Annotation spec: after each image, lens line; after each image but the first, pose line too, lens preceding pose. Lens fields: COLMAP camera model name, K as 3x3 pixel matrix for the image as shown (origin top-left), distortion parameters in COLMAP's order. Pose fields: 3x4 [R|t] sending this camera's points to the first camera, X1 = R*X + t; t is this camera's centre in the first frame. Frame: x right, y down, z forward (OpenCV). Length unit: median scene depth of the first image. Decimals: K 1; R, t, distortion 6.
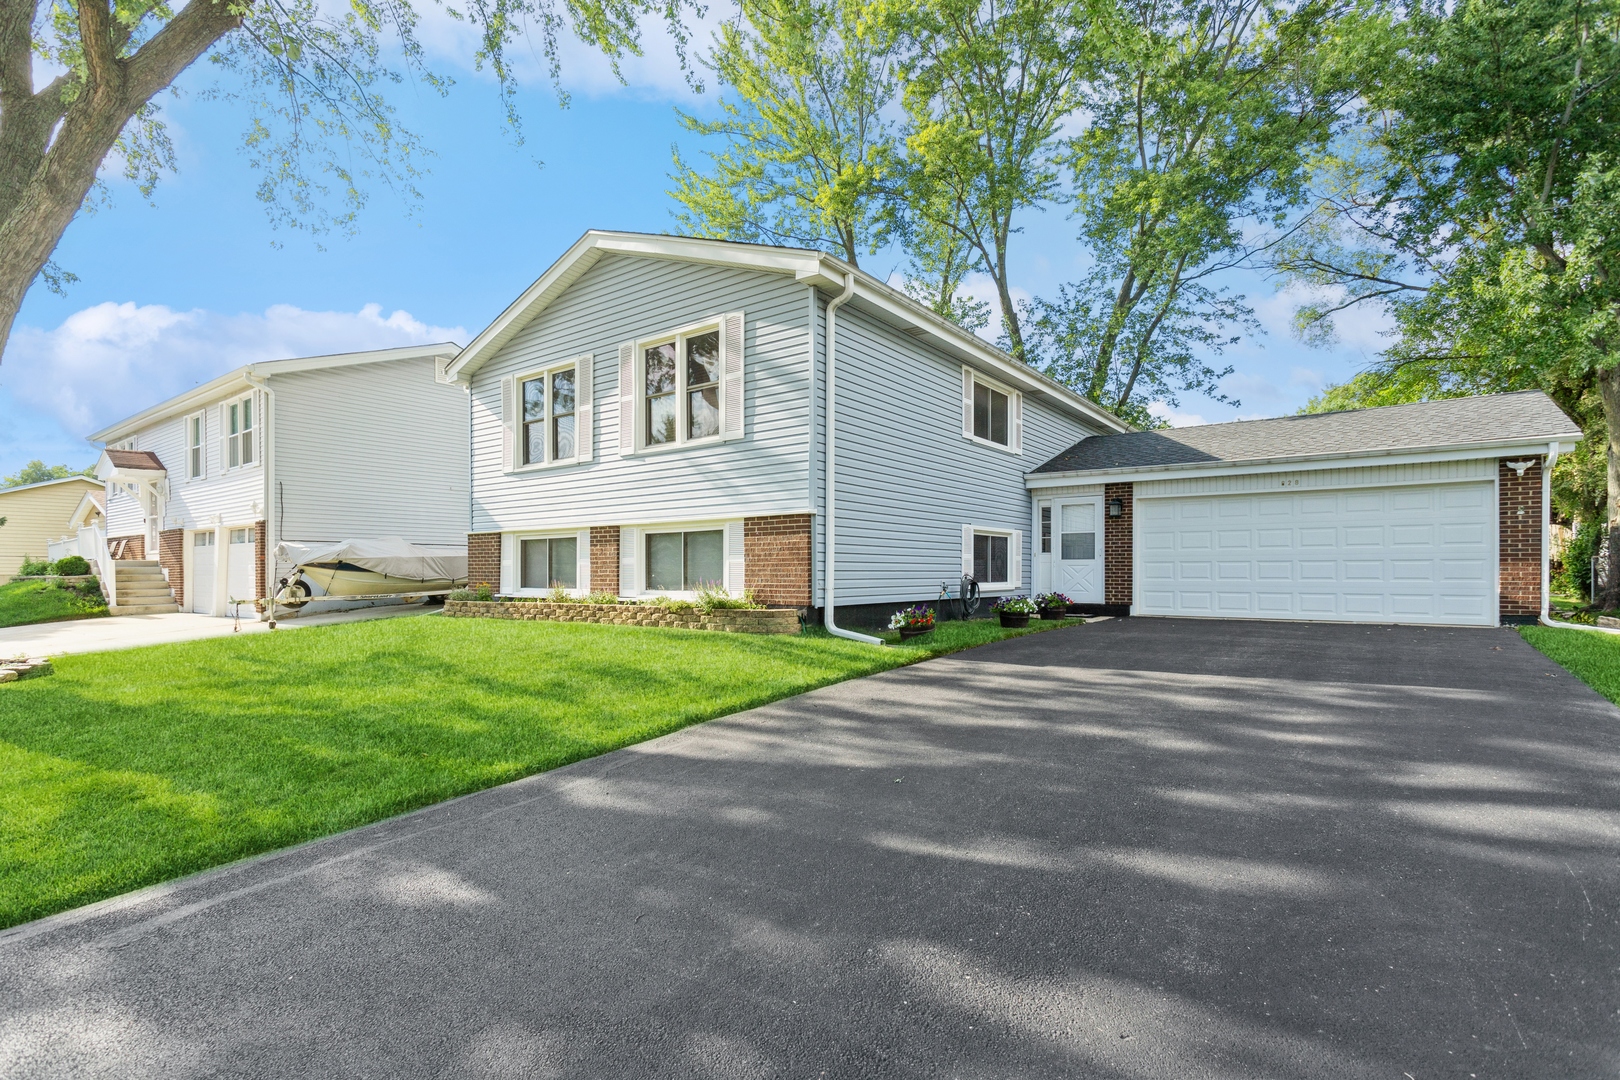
lens RADIAL K [[775.7, 0, 795.9], [0, 775.7, 569.1], [0, 0, 1]] dist [-0.000069, 0.001839]
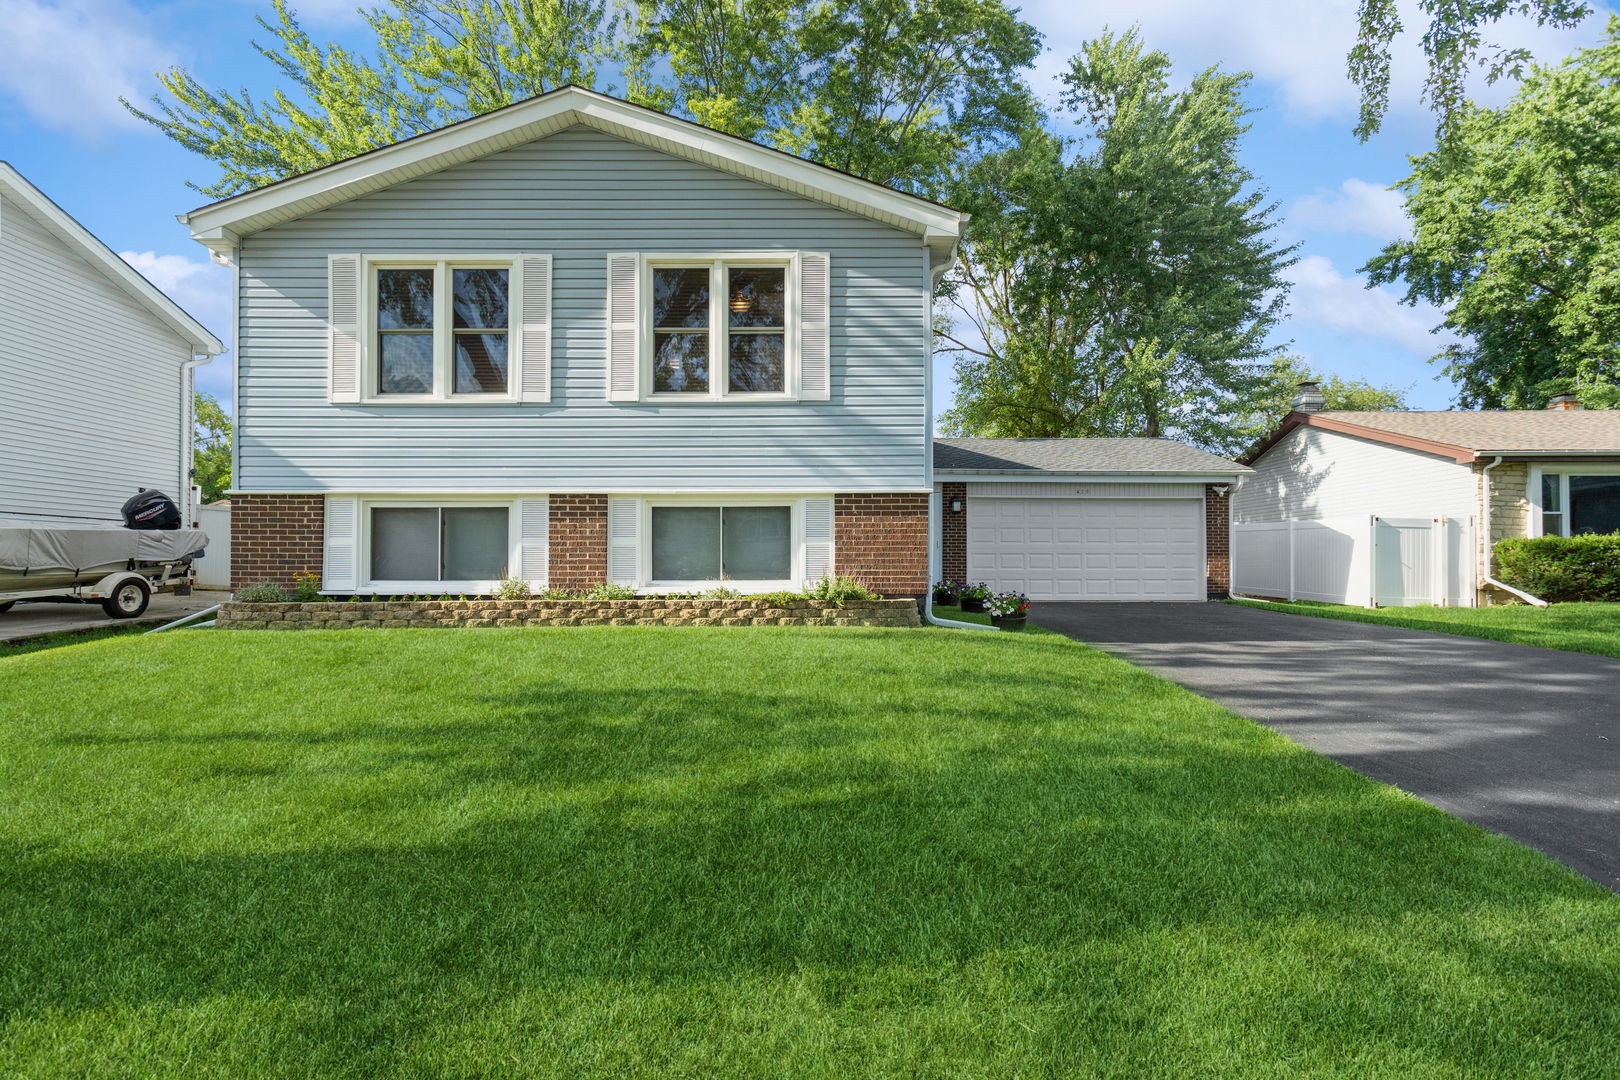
lens RADIAL K [[775.7, 0, 812.6], [0, 775.7, 552.0], [0, 0, 1]] dist [-0.000069, 0.001839]
pose [[0.796978, 0.013735, 0.603852, -0.532295], [-0.004652, 0.999851, -0.016602, 0.010724], [-0.603991, 0.010422, 0.796923, 0.296268]]
